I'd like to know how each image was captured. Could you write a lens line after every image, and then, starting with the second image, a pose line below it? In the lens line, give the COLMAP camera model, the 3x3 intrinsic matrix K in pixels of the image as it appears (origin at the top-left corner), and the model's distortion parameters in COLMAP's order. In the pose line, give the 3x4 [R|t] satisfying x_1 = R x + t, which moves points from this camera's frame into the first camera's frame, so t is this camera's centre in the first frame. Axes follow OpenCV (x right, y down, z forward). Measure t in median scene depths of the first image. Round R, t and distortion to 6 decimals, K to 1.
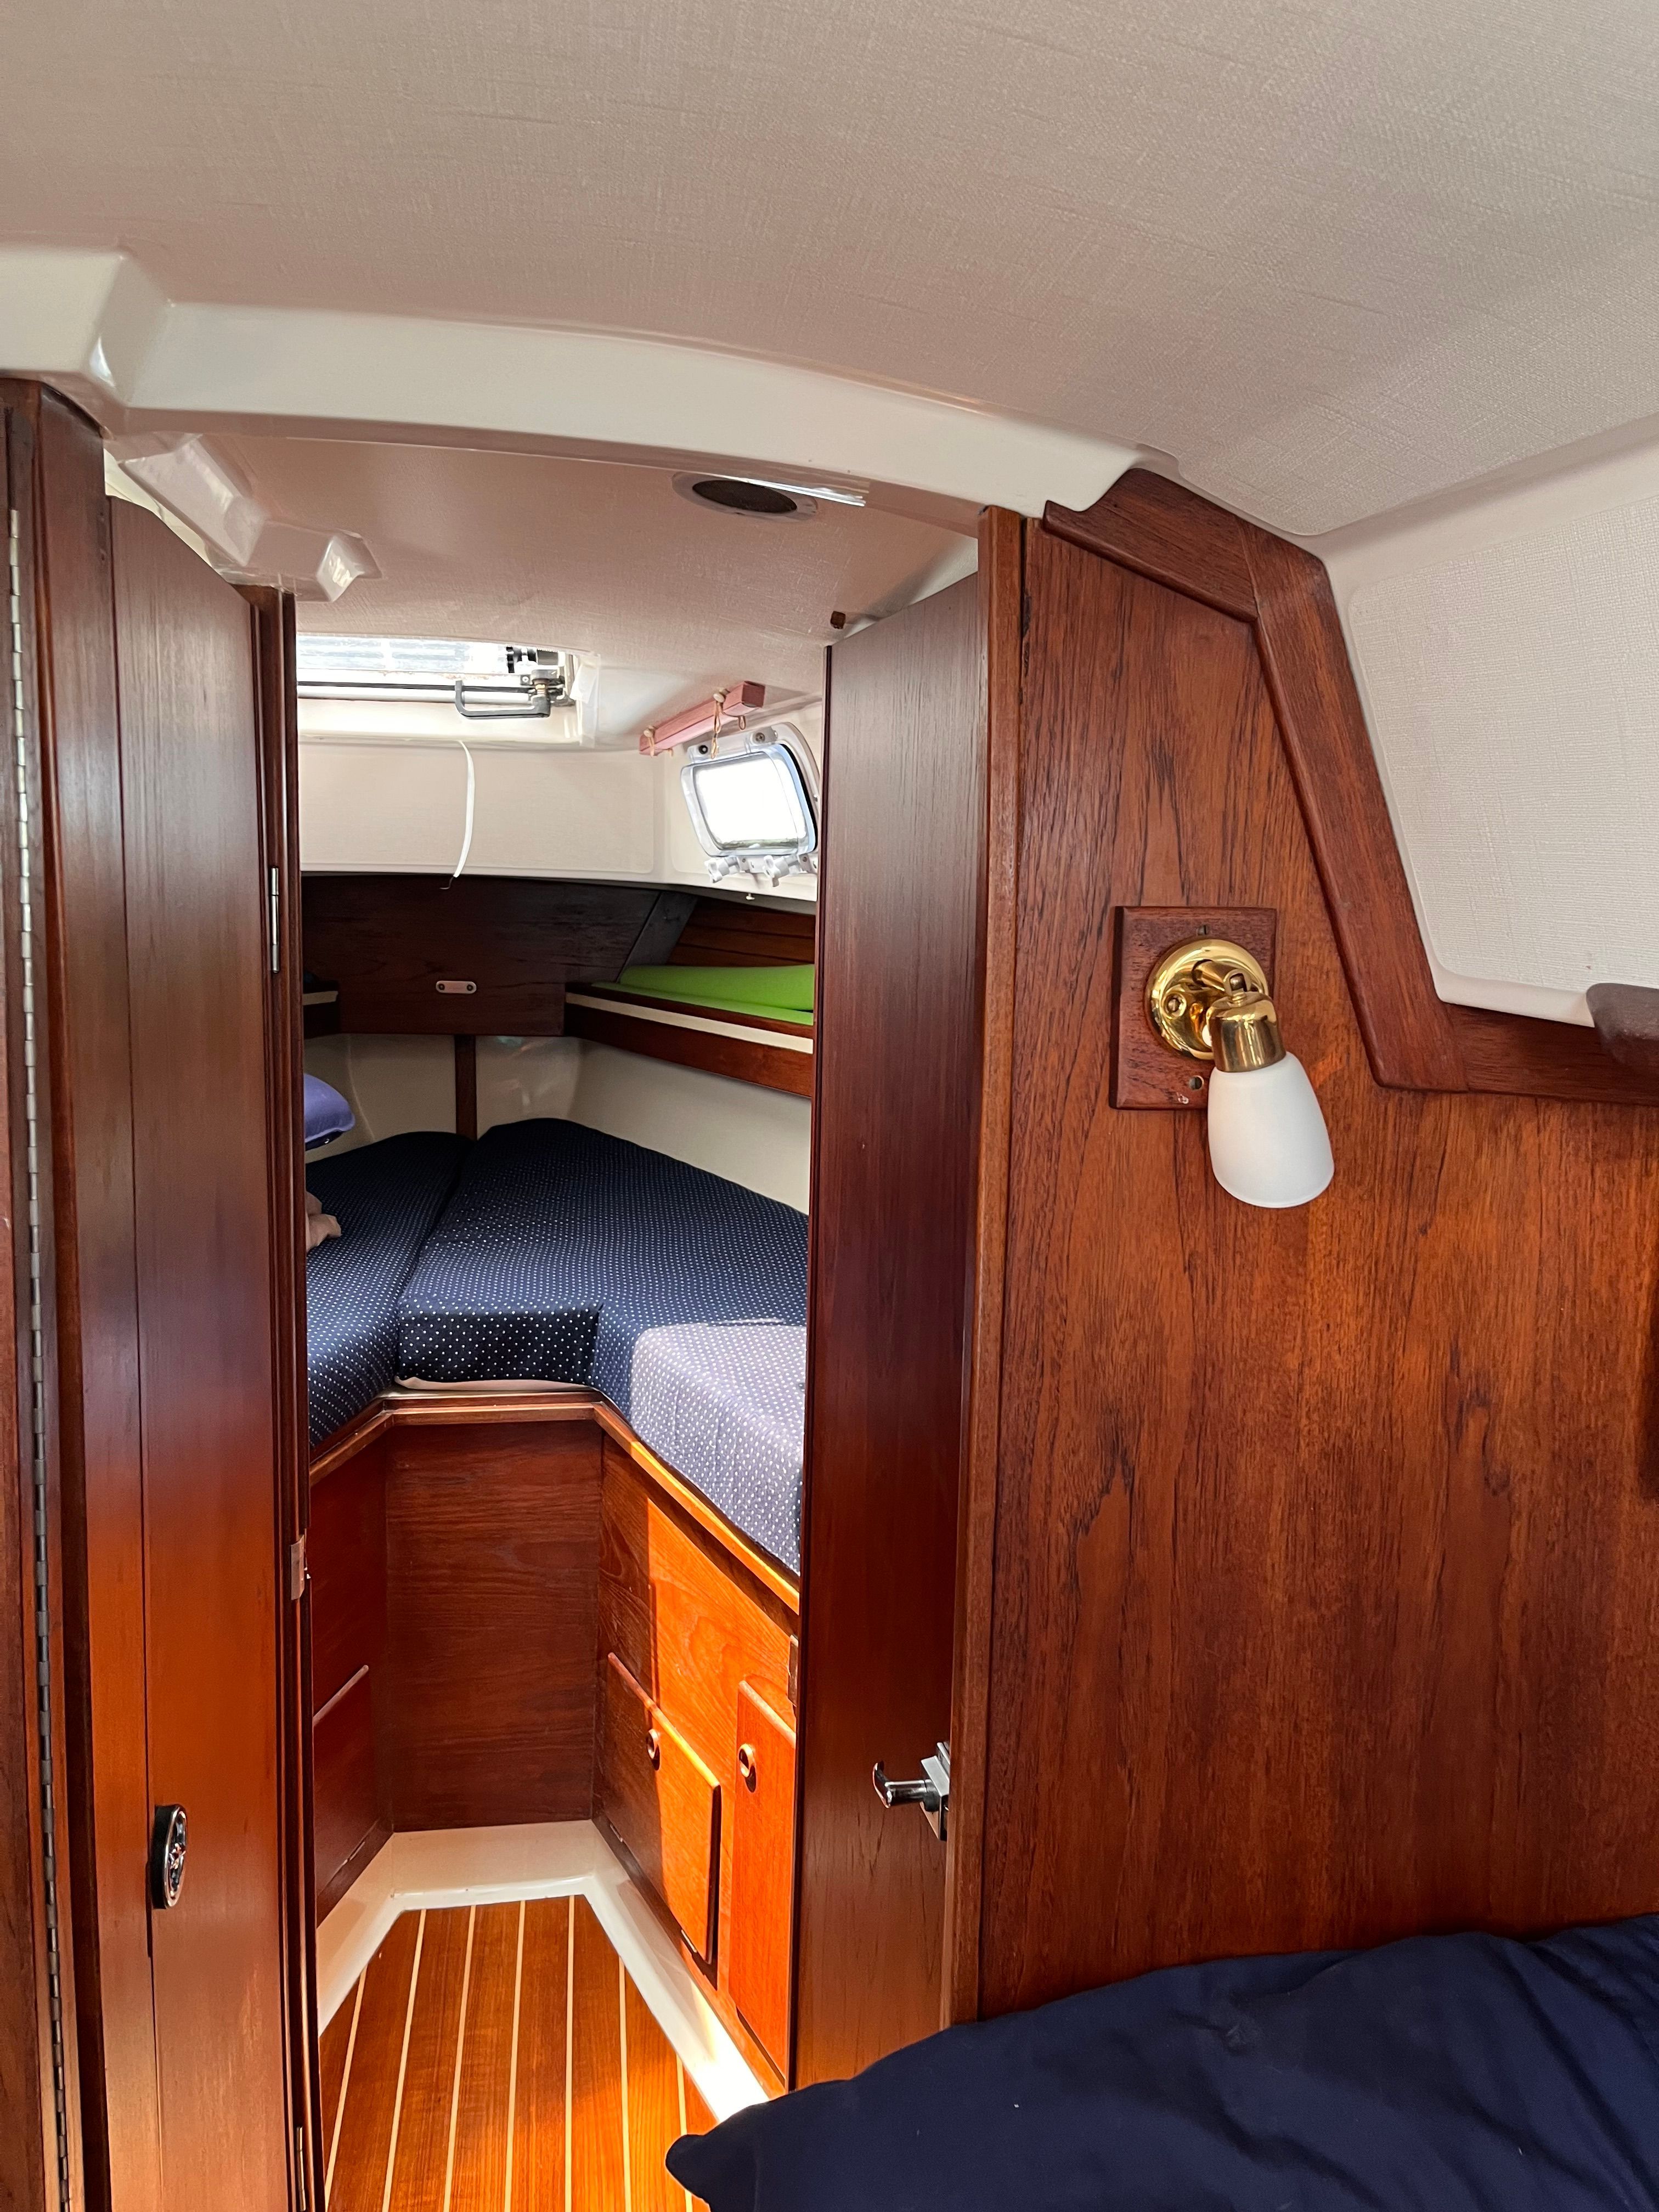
lens RADIAL K [[1682.9, 0, 810.3], [0, 1682.9, 1113.3], [0, 0, 1]] dist [0.052052, -0.079120]
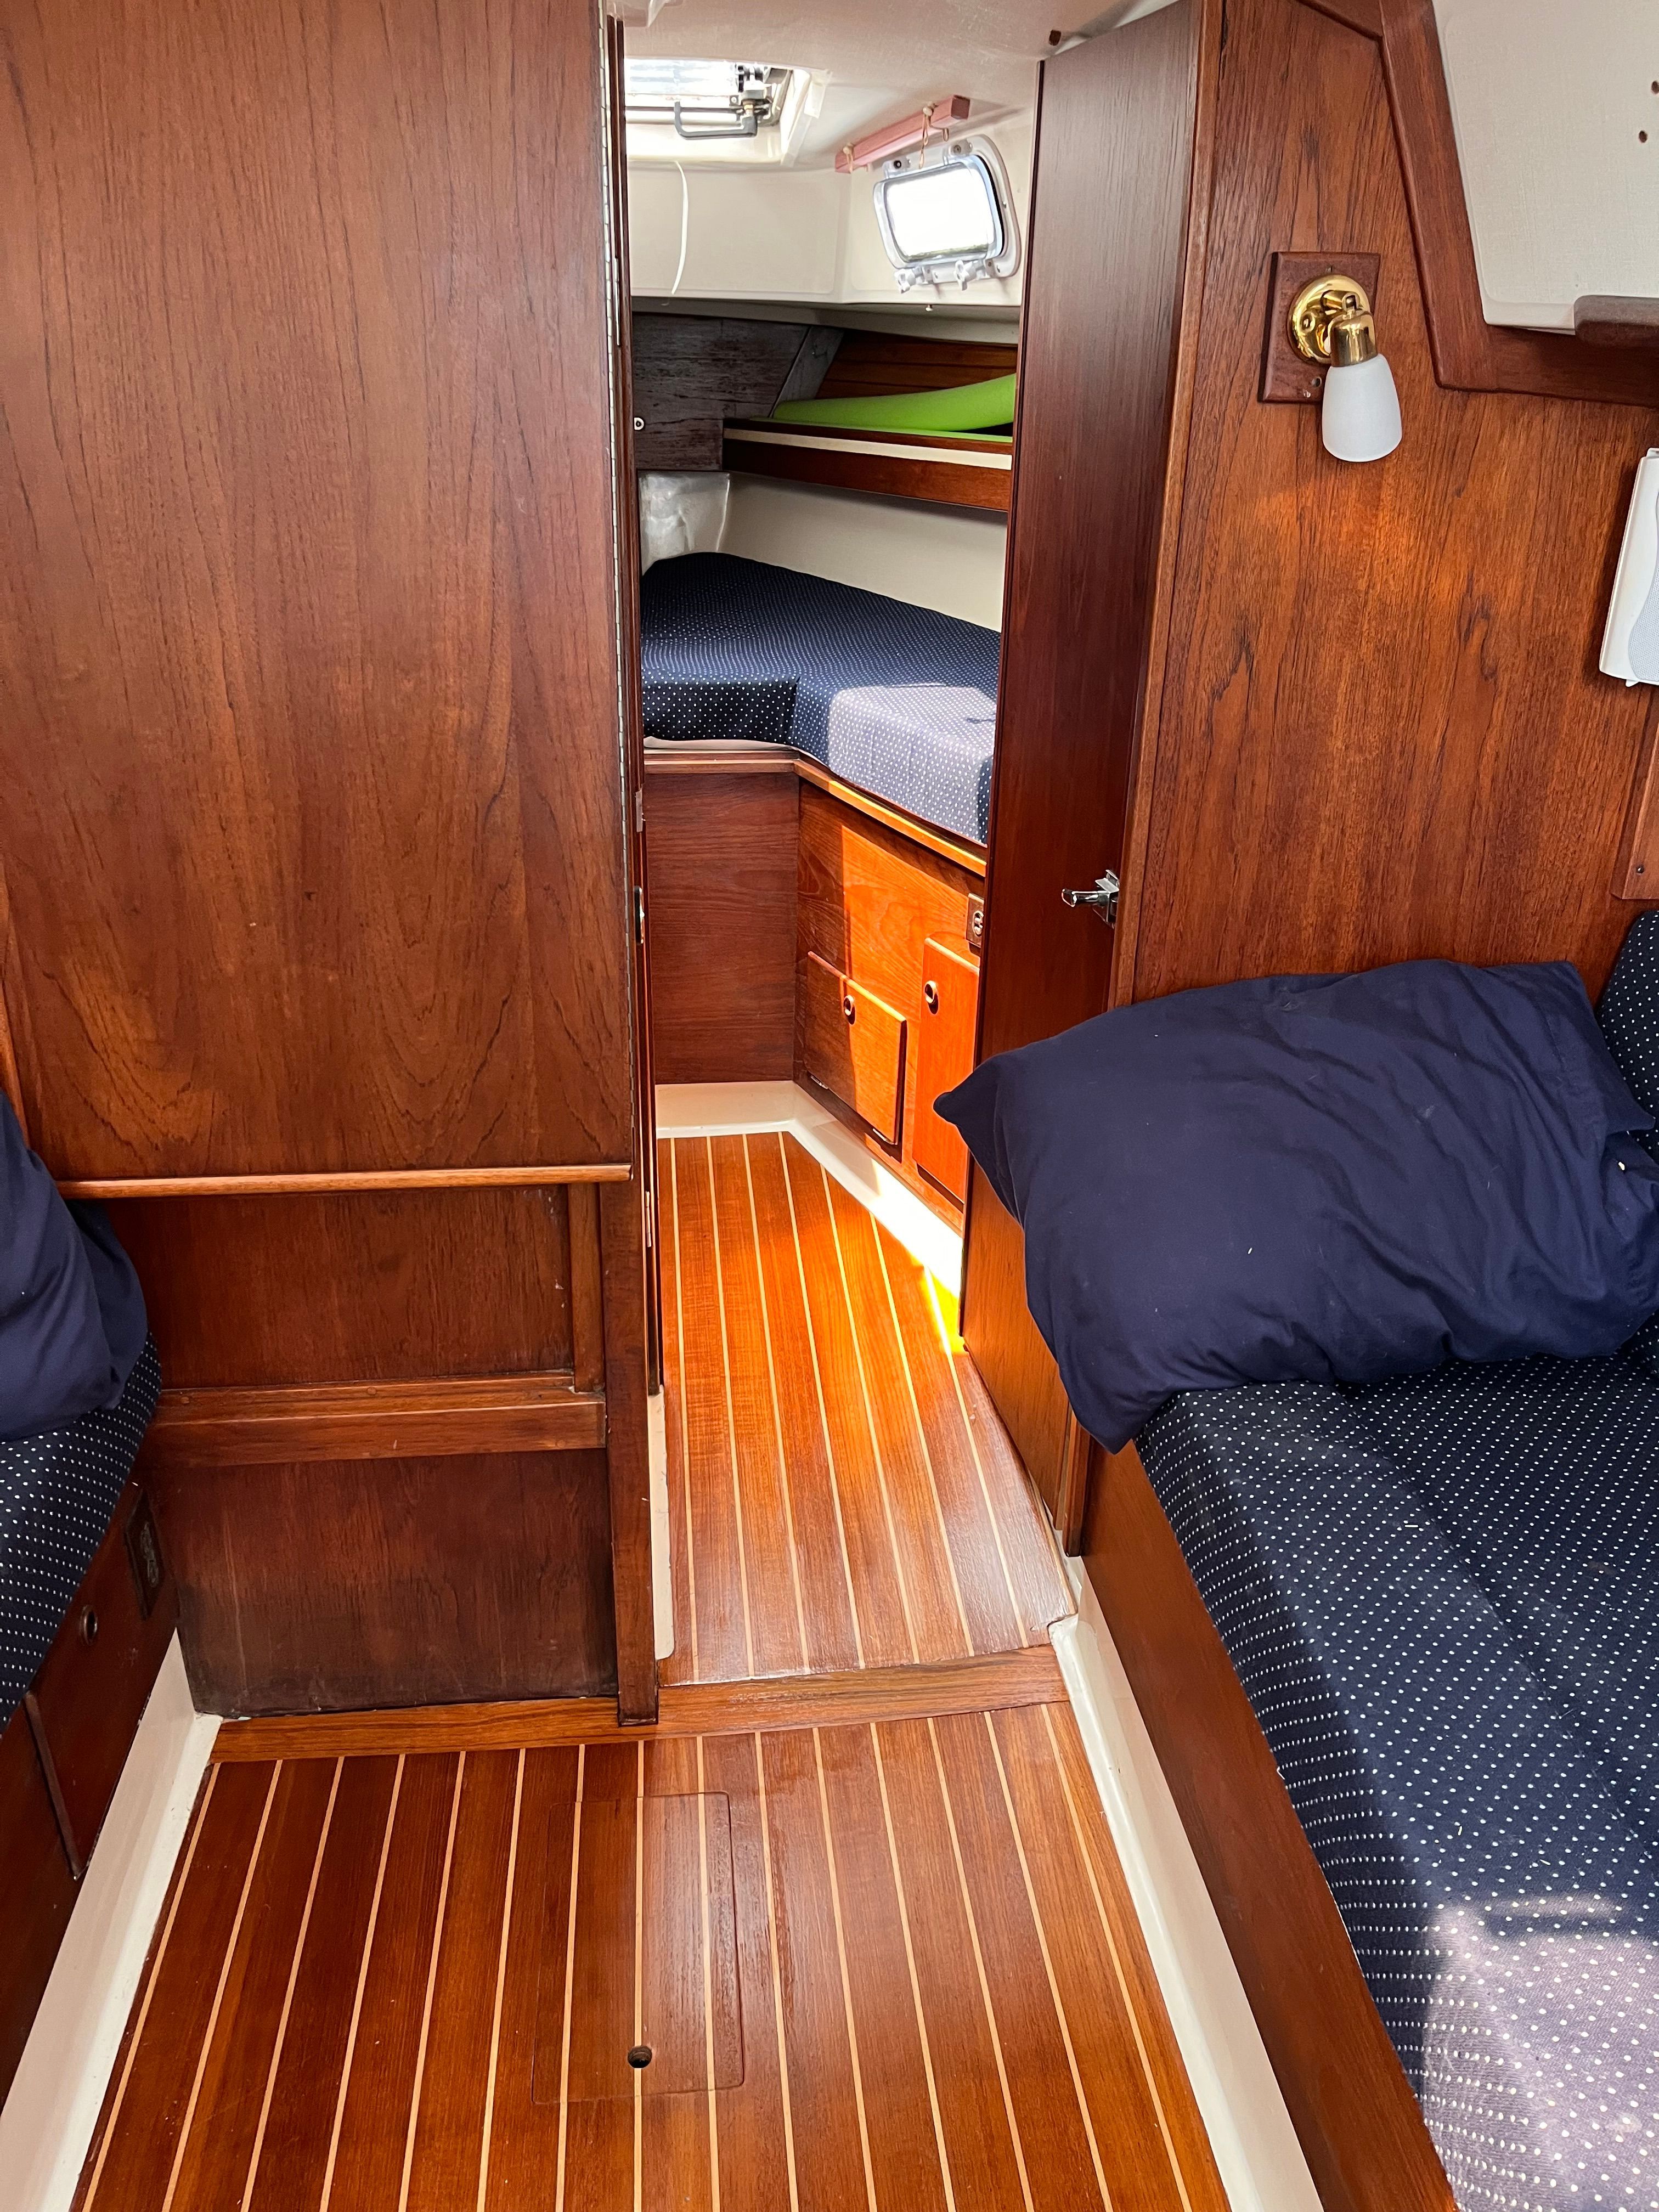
lens RADIAL K [[1669.4, 0, 821.5], [0, 1669.4, 1121.7], [0, 0, 1]] dist [0.061482, -0.085358]
pose [[0.999561, 0.006959, -0.028791, -0.155223], [0.001459, 0.959261, 0.282517, 0.176451], [0.029584, -0.282435, 0.958830, -0.605206]]
